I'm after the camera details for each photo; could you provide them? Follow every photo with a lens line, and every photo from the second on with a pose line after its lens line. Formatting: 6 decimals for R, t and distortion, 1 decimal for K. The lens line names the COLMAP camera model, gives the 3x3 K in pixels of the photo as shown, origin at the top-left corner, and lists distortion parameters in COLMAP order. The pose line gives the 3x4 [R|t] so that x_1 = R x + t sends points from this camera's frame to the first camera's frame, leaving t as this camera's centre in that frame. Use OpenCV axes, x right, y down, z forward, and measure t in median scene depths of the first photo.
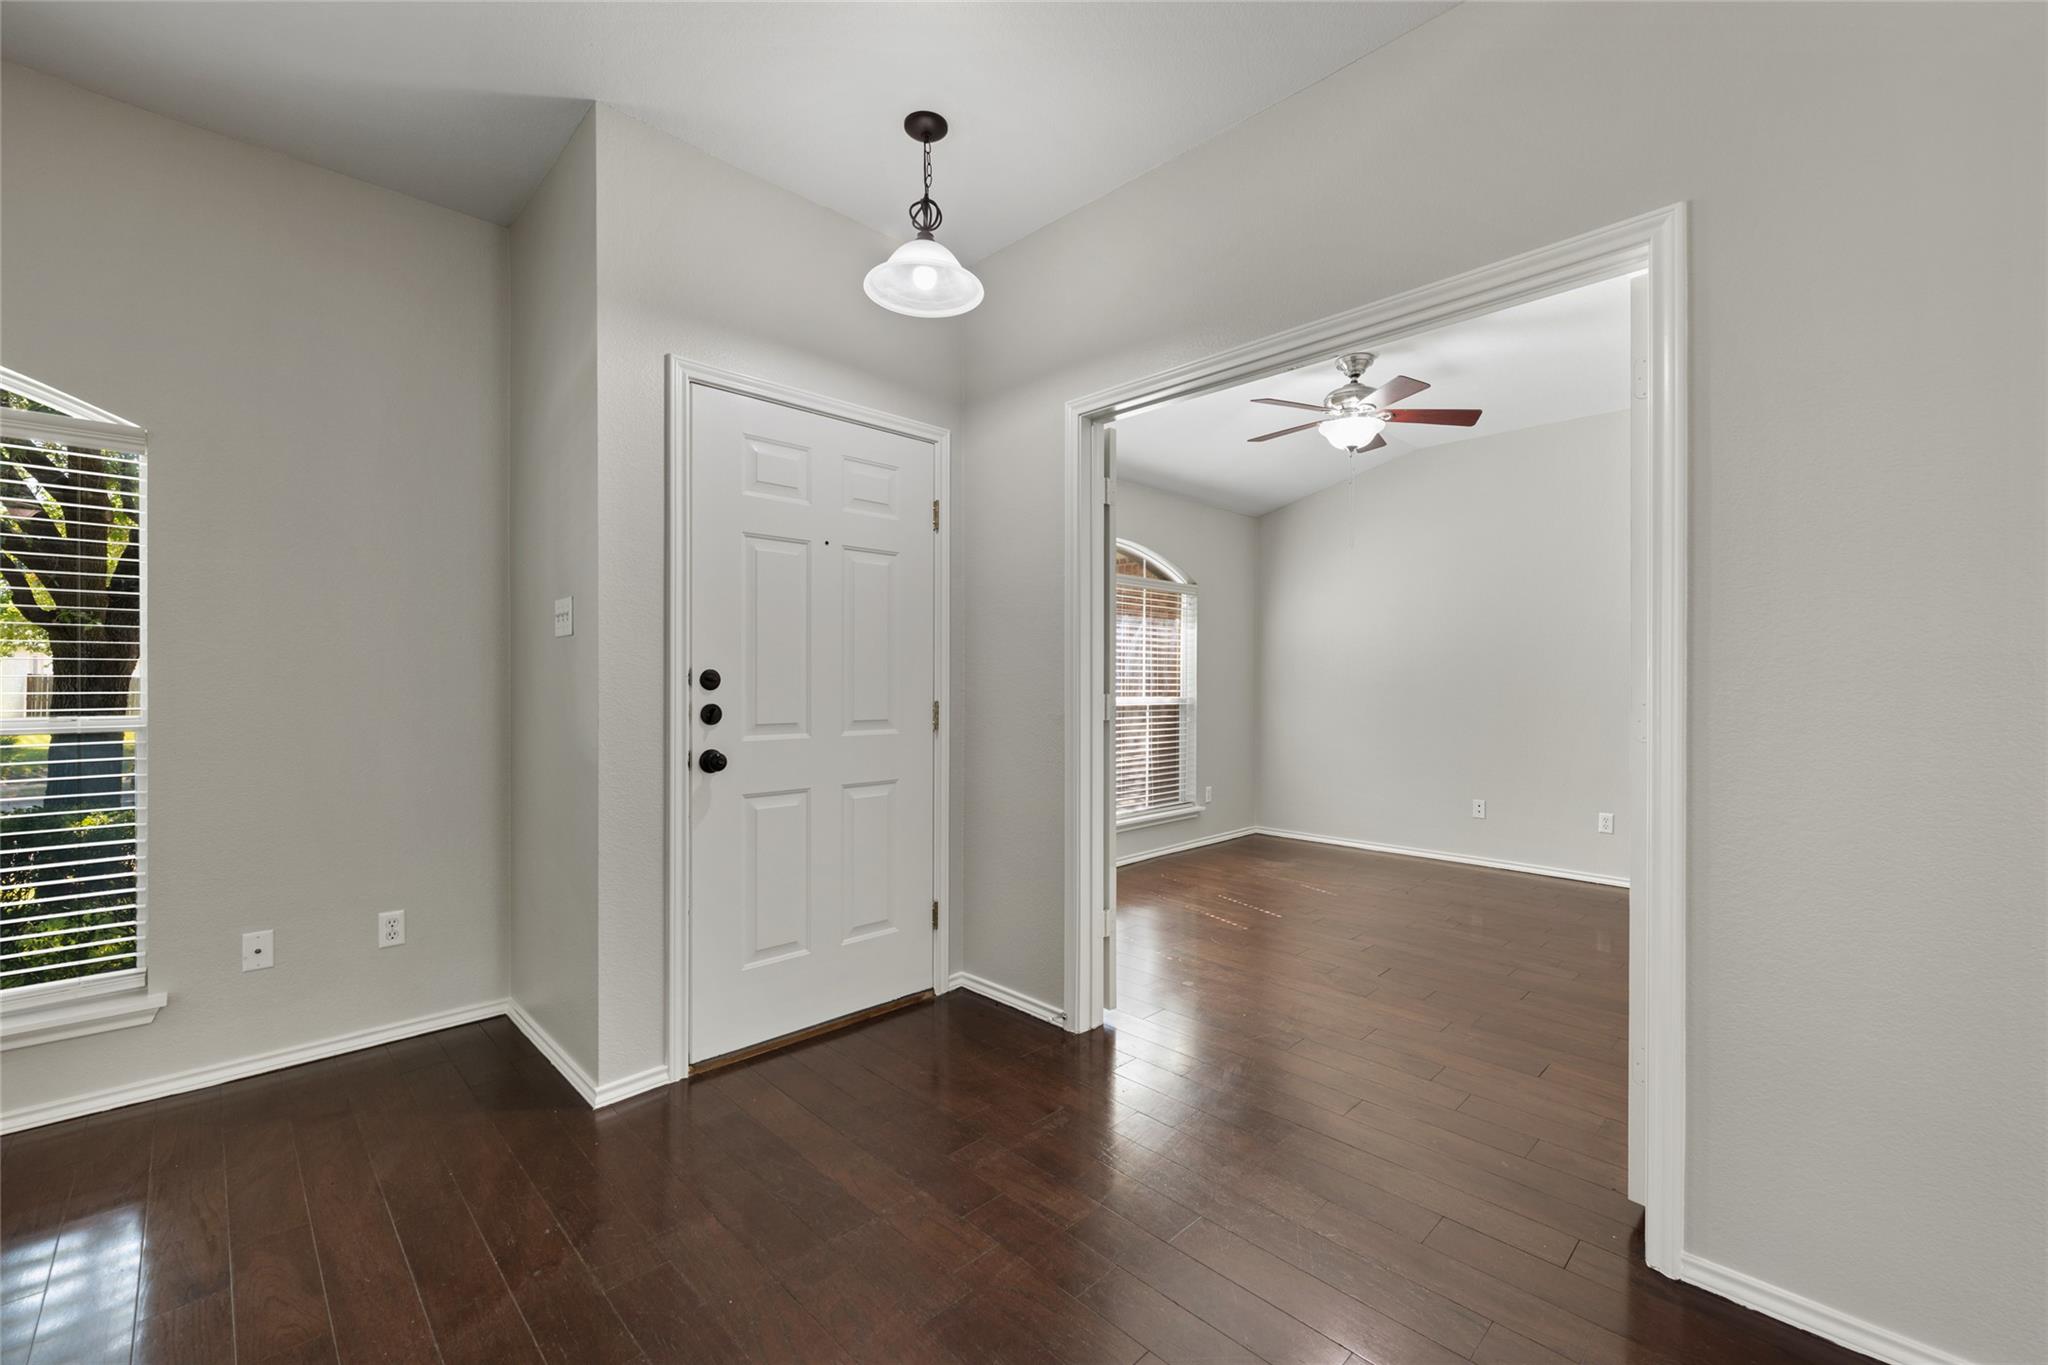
lens RADIAL K [[841.5, 0, 1023.8], [0, 841.5, 686.3], [0, 0, 1]] dist [0.003807, -0.000037]
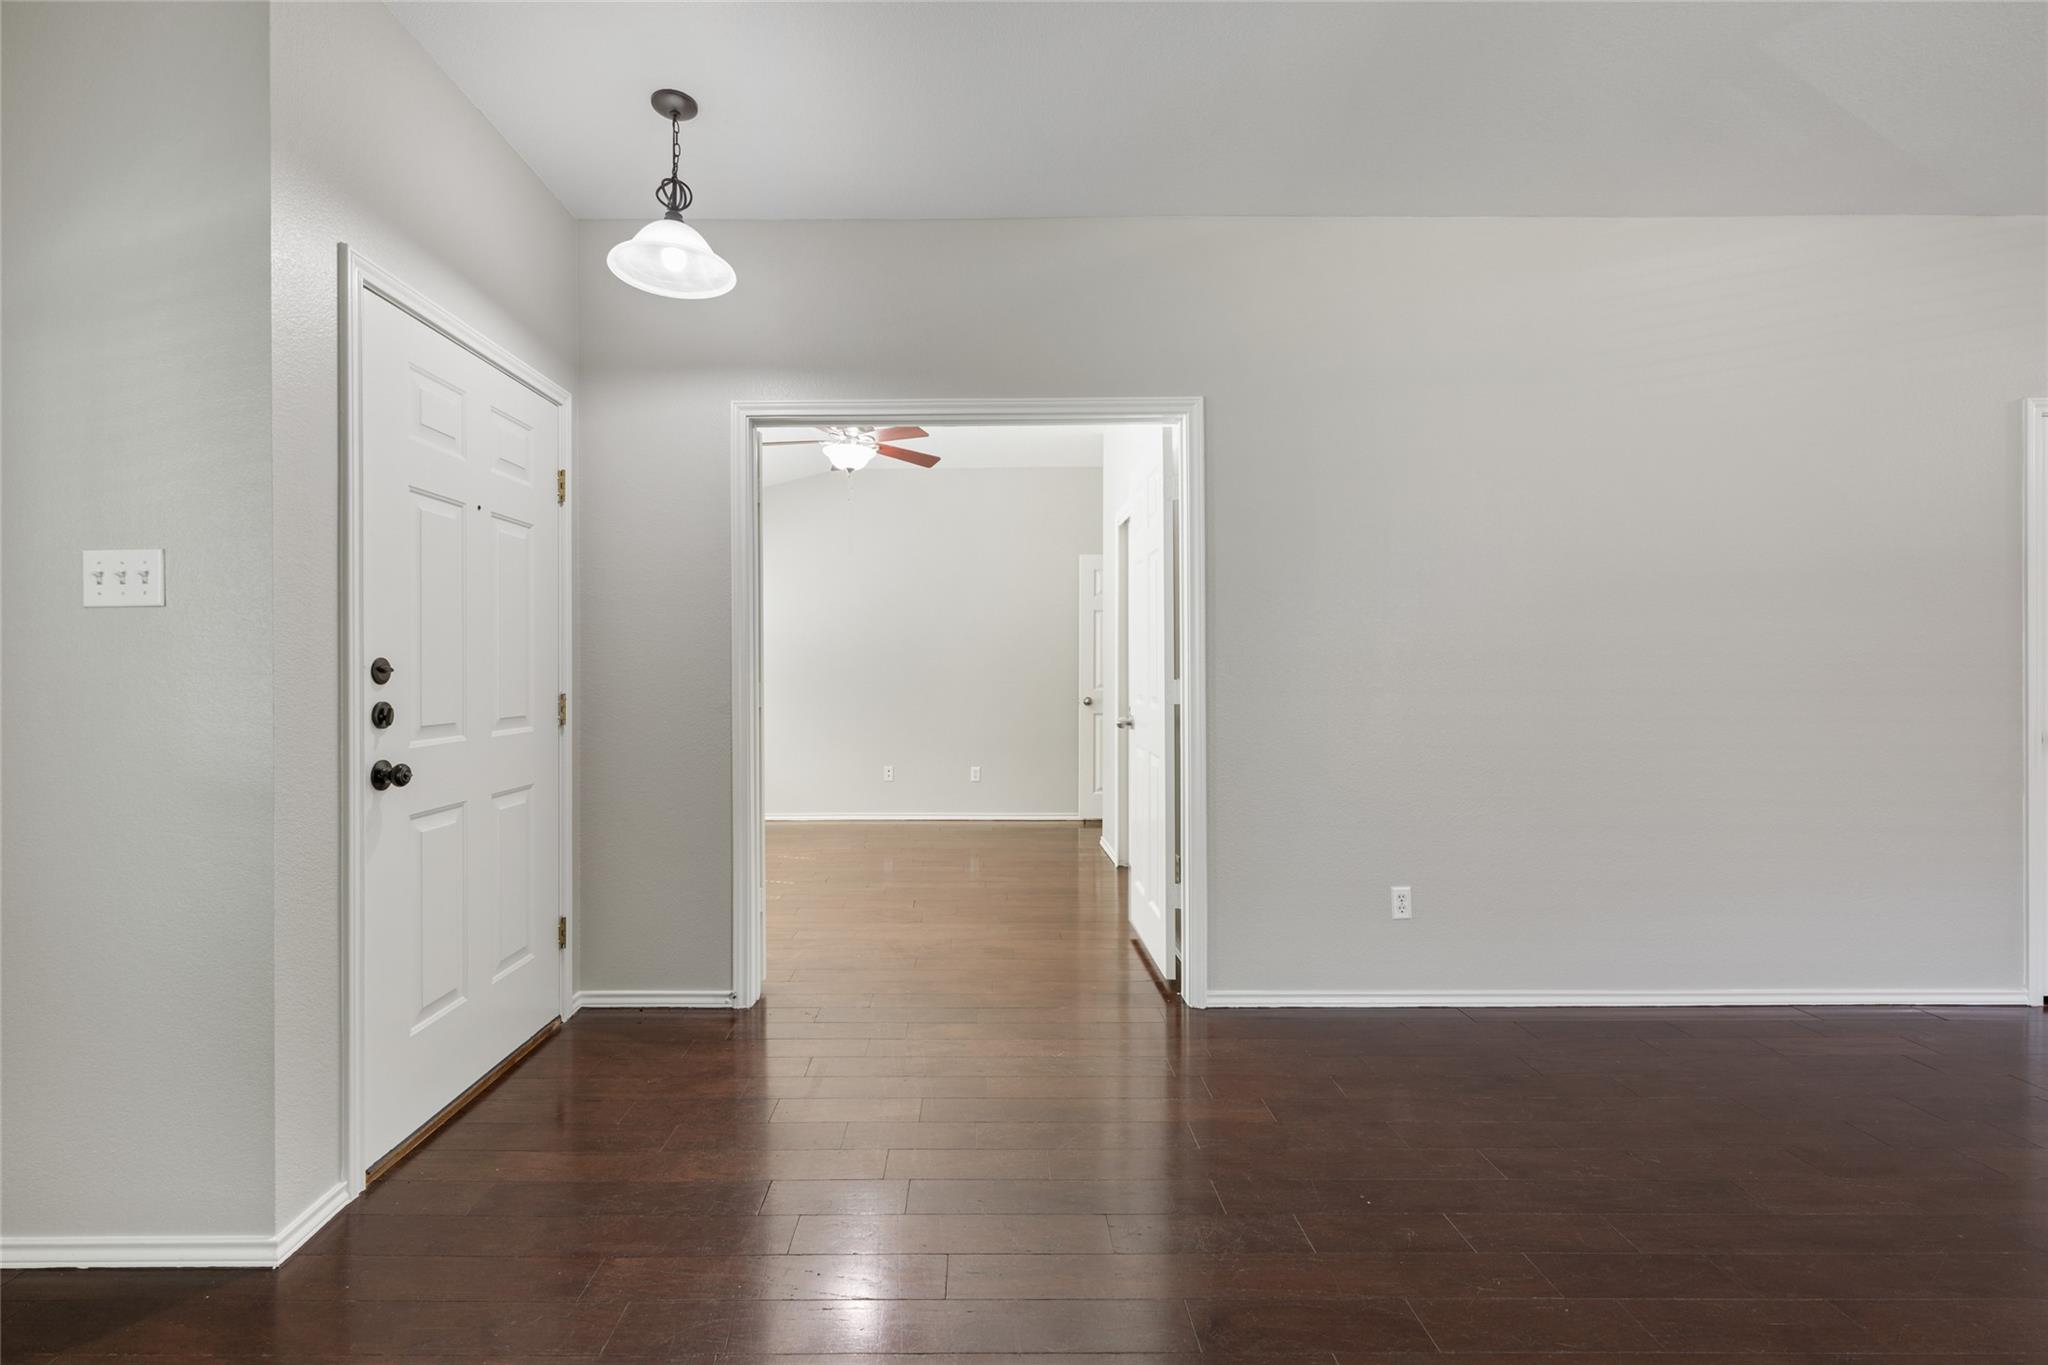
lens RADIAL K [[841.5, 0, 1016.9], [0, 841.5, 670.3], [0, 0, 1]] dist [0.003807, -0.000037]
pose [[0.701799, -0.006903, 0.712342, -0.471288], [0.011130, 0.999937, -0.001275, -0.000819], [-0.712288, 0.008823, 0.701832, 0.028618]]
